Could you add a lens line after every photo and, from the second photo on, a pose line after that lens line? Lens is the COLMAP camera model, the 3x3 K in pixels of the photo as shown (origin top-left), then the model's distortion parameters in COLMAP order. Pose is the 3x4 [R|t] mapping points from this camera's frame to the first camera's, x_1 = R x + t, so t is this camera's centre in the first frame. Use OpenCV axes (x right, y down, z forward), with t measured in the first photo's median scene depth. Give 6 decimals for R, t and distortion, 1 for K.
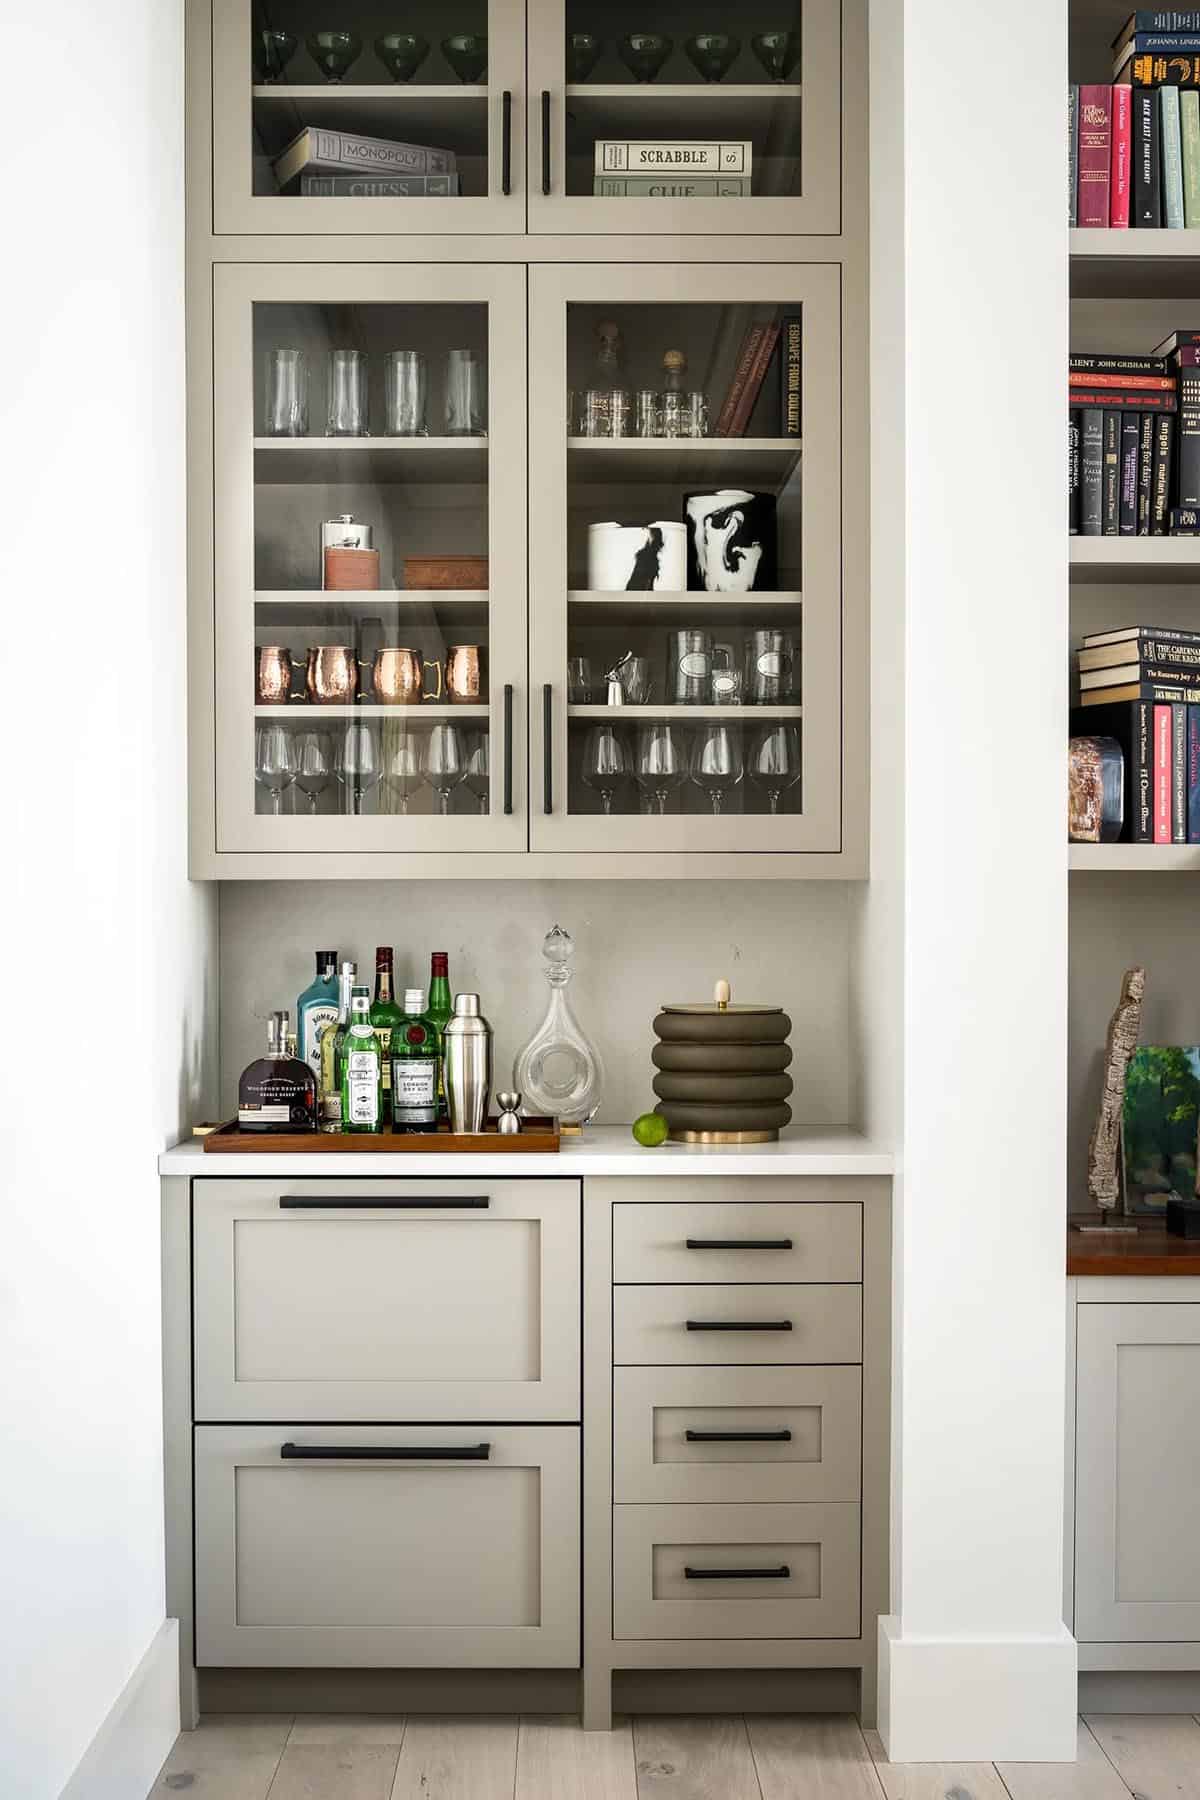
lens RADIAL K [[2401.9, 0, 596.3], [0, 2401.9, 916.9], [0, 0, 1]] dist [0.047209, 0.000000]
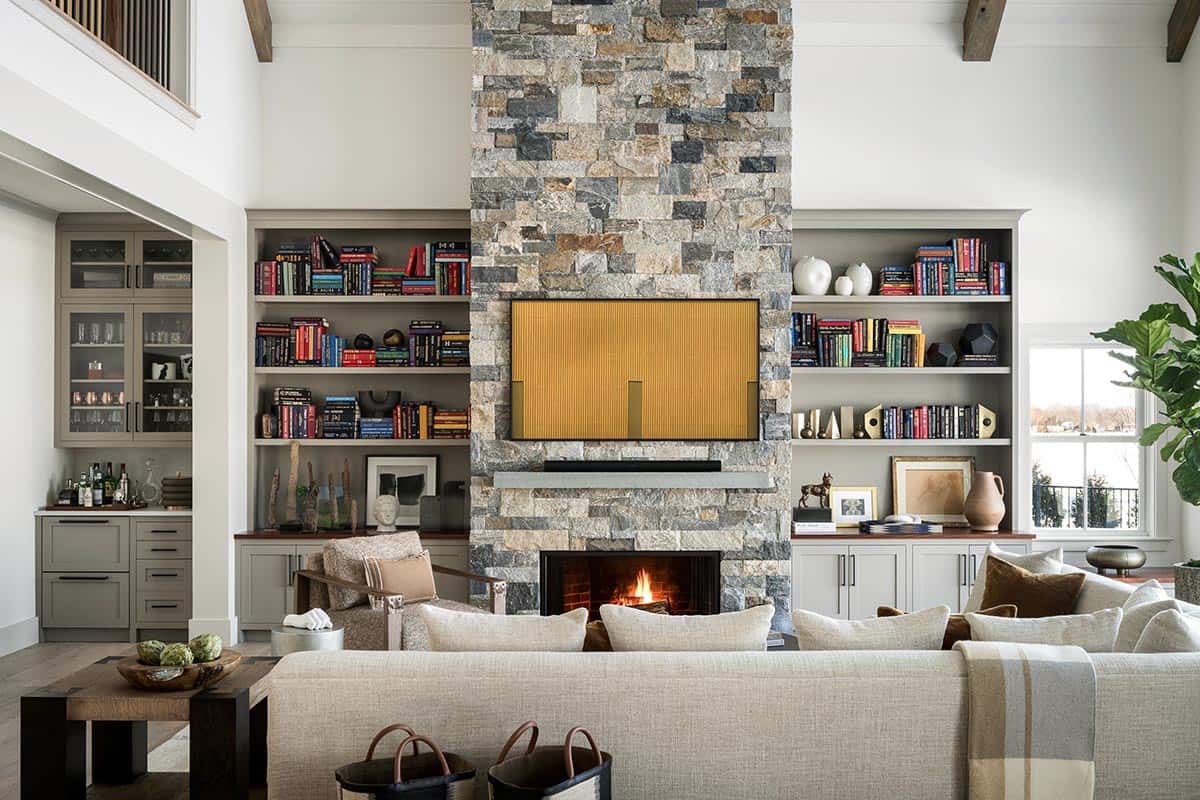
lens RADIAL K [[1185.0, 0, 605.0], [0, 1185.0, 404.4], [0, 0, 1]] dist [0.006691, 0.000000]
pose [[0.999610, -0.000224, -0.027910, 0.864724], [-0.000427, 0.999729, -0.023285, -0.043068], [0.027907, 0.023288, 0.999339, -1.076165]]
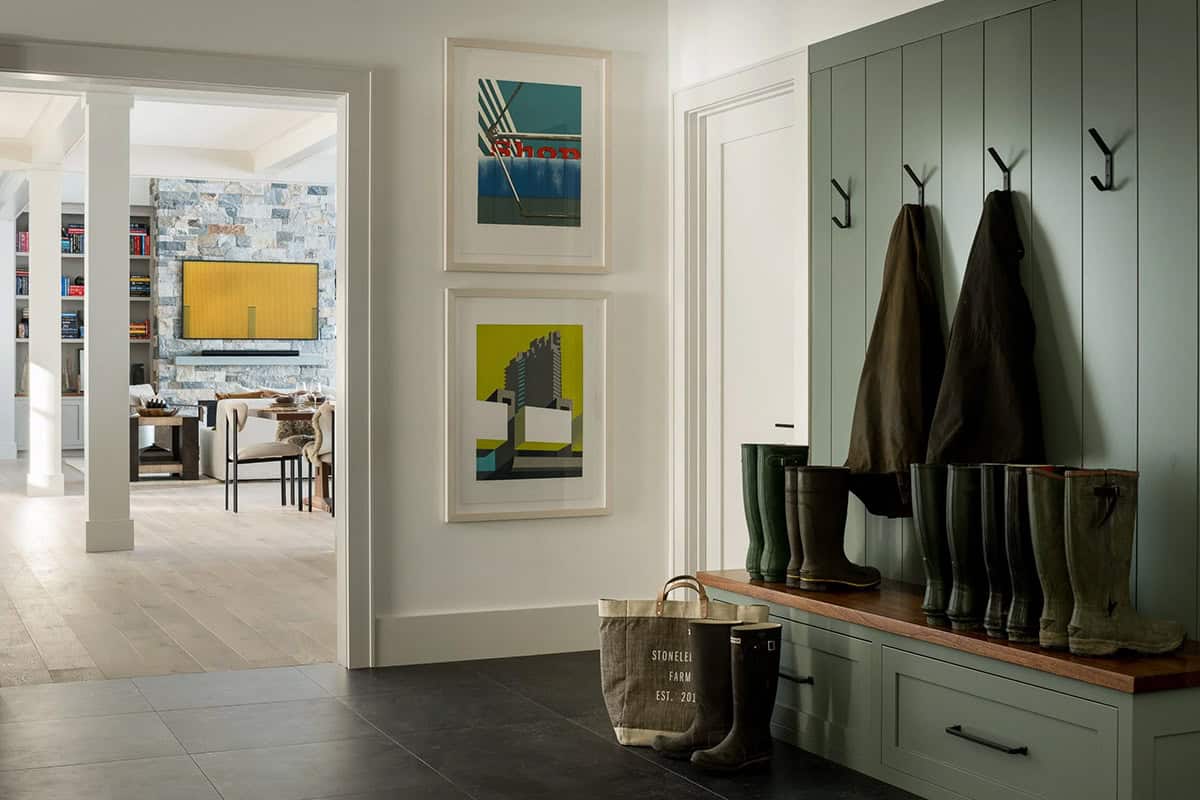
lens RADIAL K [[1601.2, 0, 595.3], [0, 1601.2, 398.0], [0, 0, 1]] dist [0.047209, 0.000000]
pose [[0.917489, -0.012300, 0.397571, -0.133499], [0.005769, 0.999828, 0.017618, 0.070759], [-0.397719, -0.013870, 0.917402, -4.024562]]
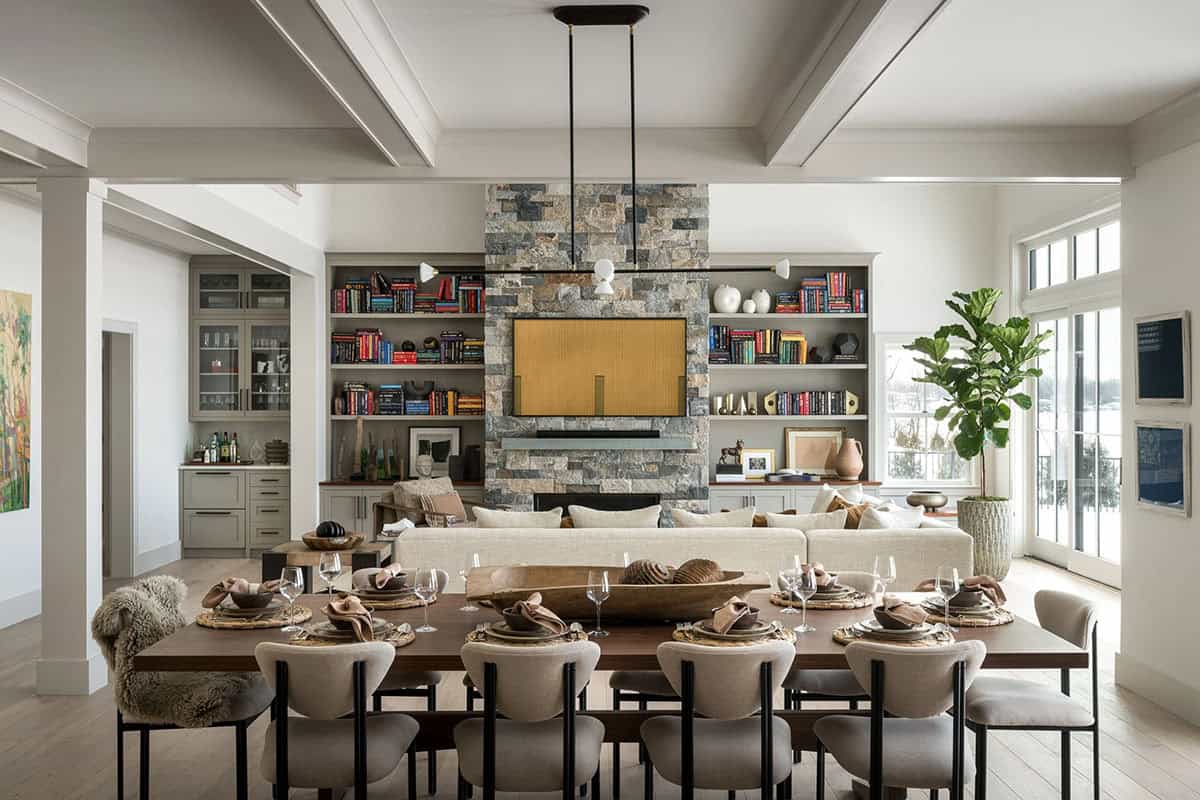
lens RADIAL K [[1185.0, 0, 602.4], [0, 1185.0, 391.9], [0, 0, 1]] dist [0.006691, 0.000000]
pose [[0.999807, -0.000056, -0.019649, 0.921922], [-0.000153, 0.999944, -0.010618, -0.057449], [0.019648, 0.010619, 0.999751, -1.940488]]
